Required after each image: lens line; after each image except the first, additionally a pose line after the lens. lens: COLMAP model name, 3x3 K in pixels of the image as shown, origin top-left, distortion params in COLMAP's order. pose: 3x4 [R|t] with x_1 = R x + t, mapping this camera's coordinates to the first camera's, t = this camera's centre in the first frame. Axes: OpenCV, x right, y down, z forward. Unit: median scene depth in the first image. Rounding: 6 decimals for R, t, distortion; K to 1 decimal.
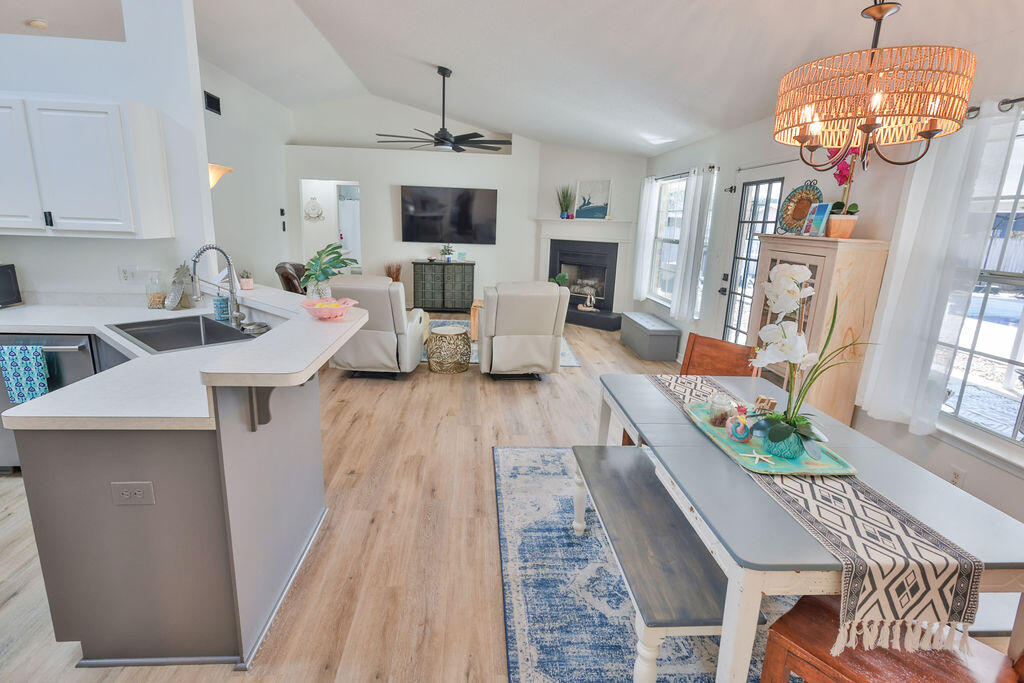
lens RADIAL K [[498.2, 0, 512.0], [0, 498.2, 341.5], [0, 0, 1]] dist [0.002206, 0.000103]
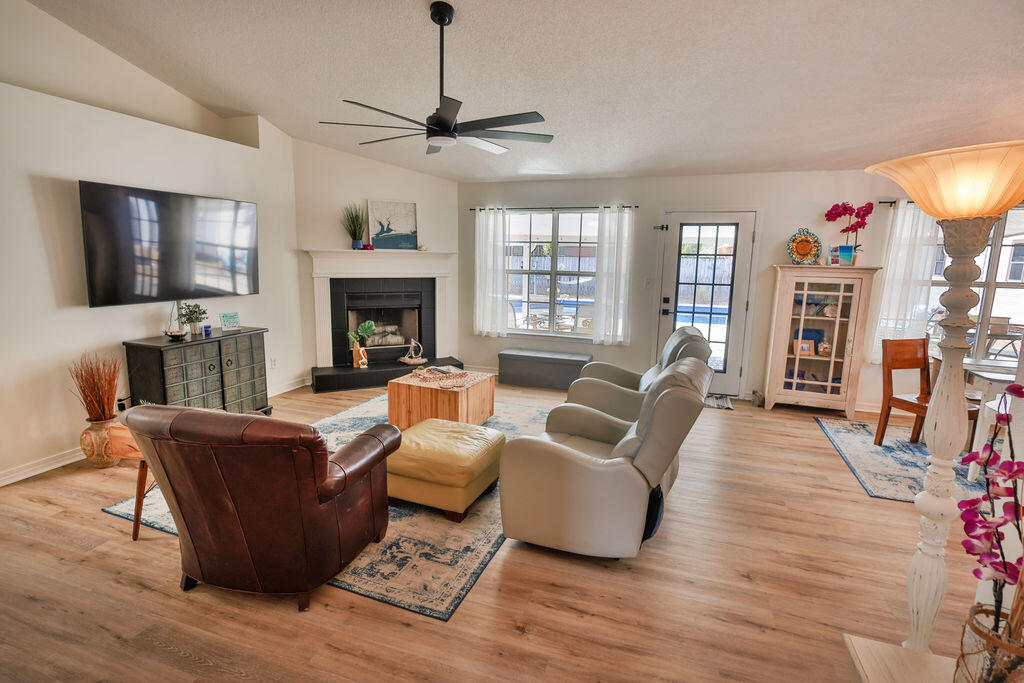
lens RADIAL K [[498.2, 0, 512.0], [0, 498.2, 341.5], [0, 0, 1]] dist [0.002206, 0.000103]
pose [[0.397025, -0.183992, 0.899176, -0.503357], [0.214375, 0.971191, 0.104072, -0.146409], [-0.892420, 0.151442, 0.425031, 0.518351]]
